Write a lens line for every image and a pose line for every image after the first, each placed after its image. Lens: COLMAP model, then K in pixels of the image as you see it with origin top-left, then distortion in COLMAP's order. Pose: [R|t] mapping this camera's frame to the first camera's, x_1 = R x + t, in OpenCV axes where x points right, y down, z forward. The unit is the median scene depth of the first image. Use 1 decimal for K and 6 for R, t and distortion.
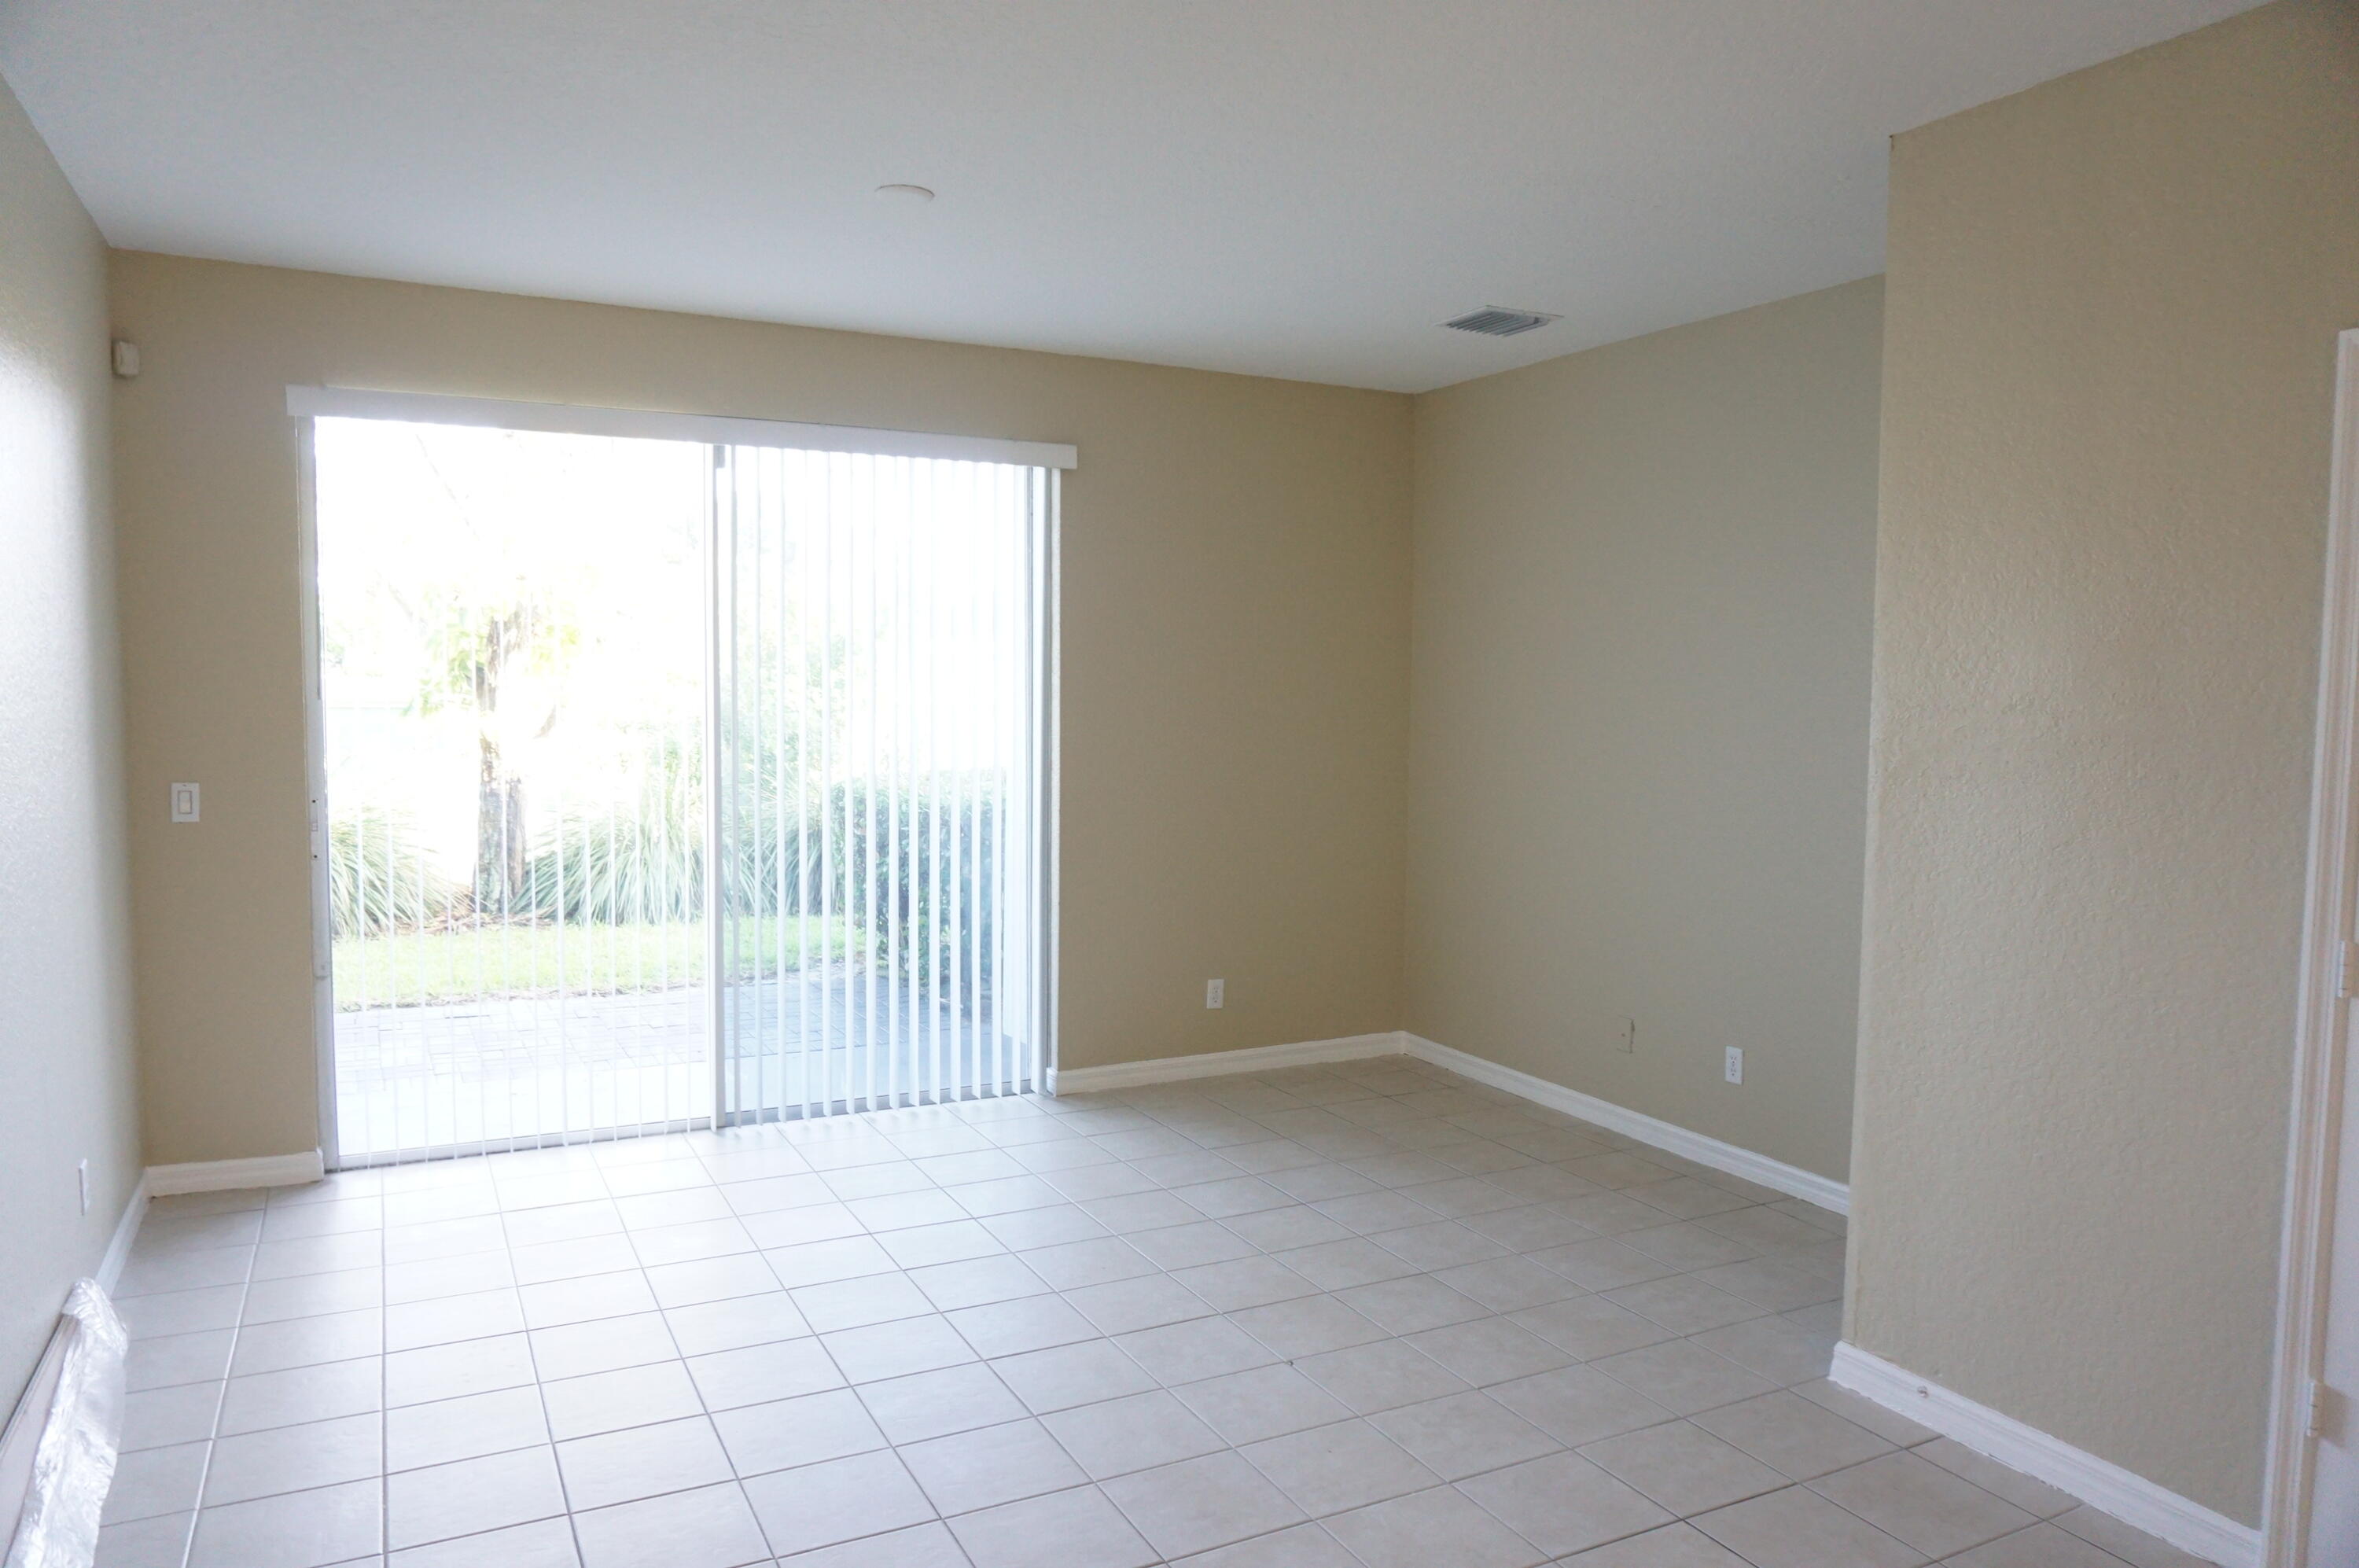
lens RADIAL K [[1582.0, 0, 1179.5], [0, 1582.0, 784.0], [0, 0, 1]] dist [-0.023308, 0.006209]
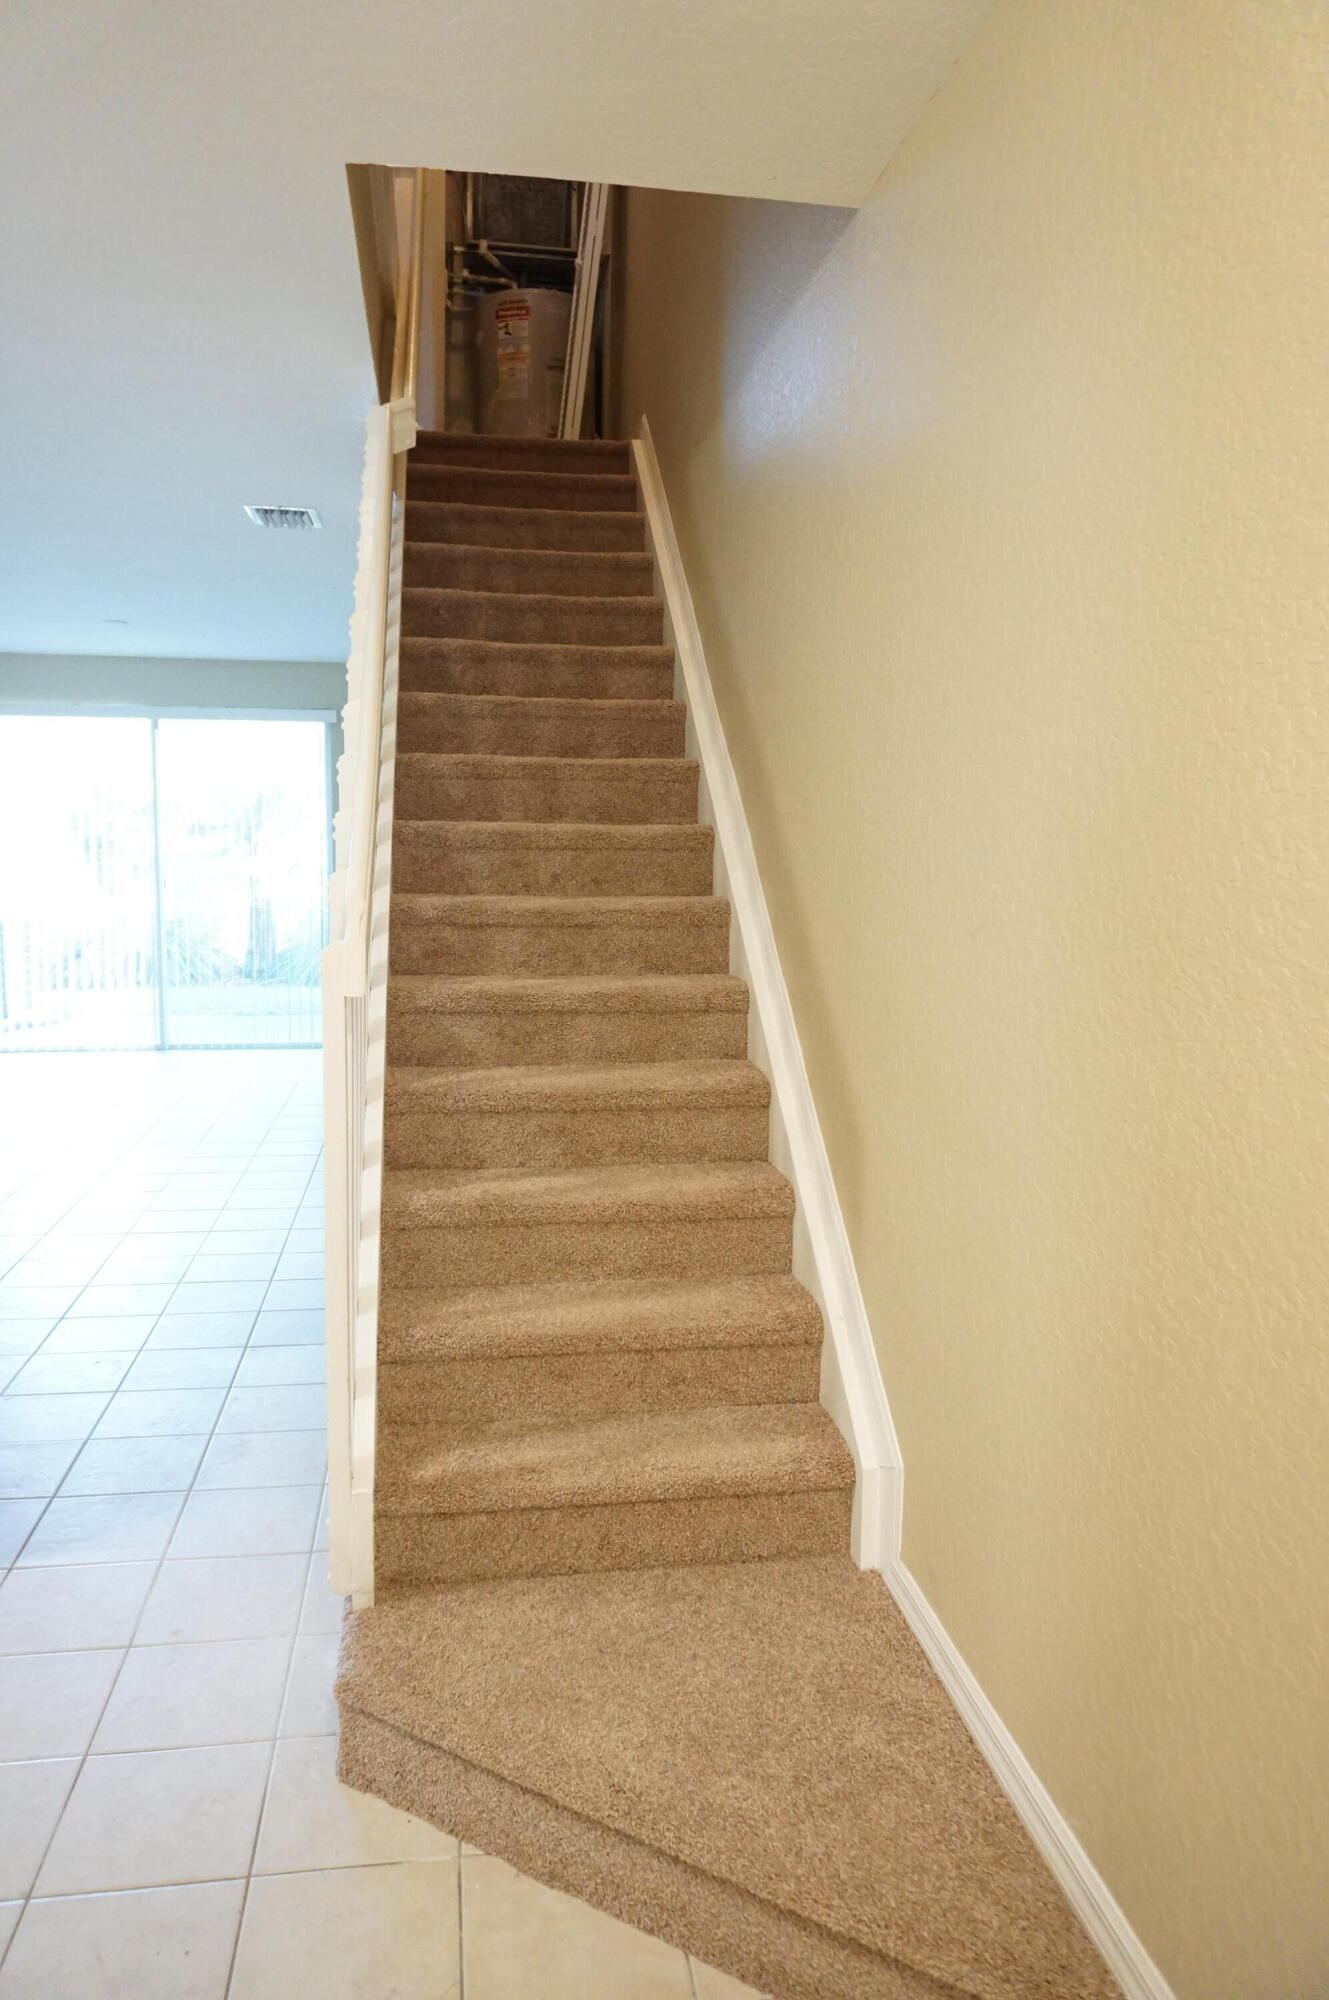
lens RADIAL K [[1341.2, 0, 664.5], [0, 1341.2, 1000.0], [0, 0, 1]] dist [-0.023308, 0.006209]
pose [[0.953175, 0.036066, -0.300262, 0.856464], [-0.020879, 0.998342, 0.053638, 0.042766], [0.301698, -0.044857, 0.952348, -0.464519]]
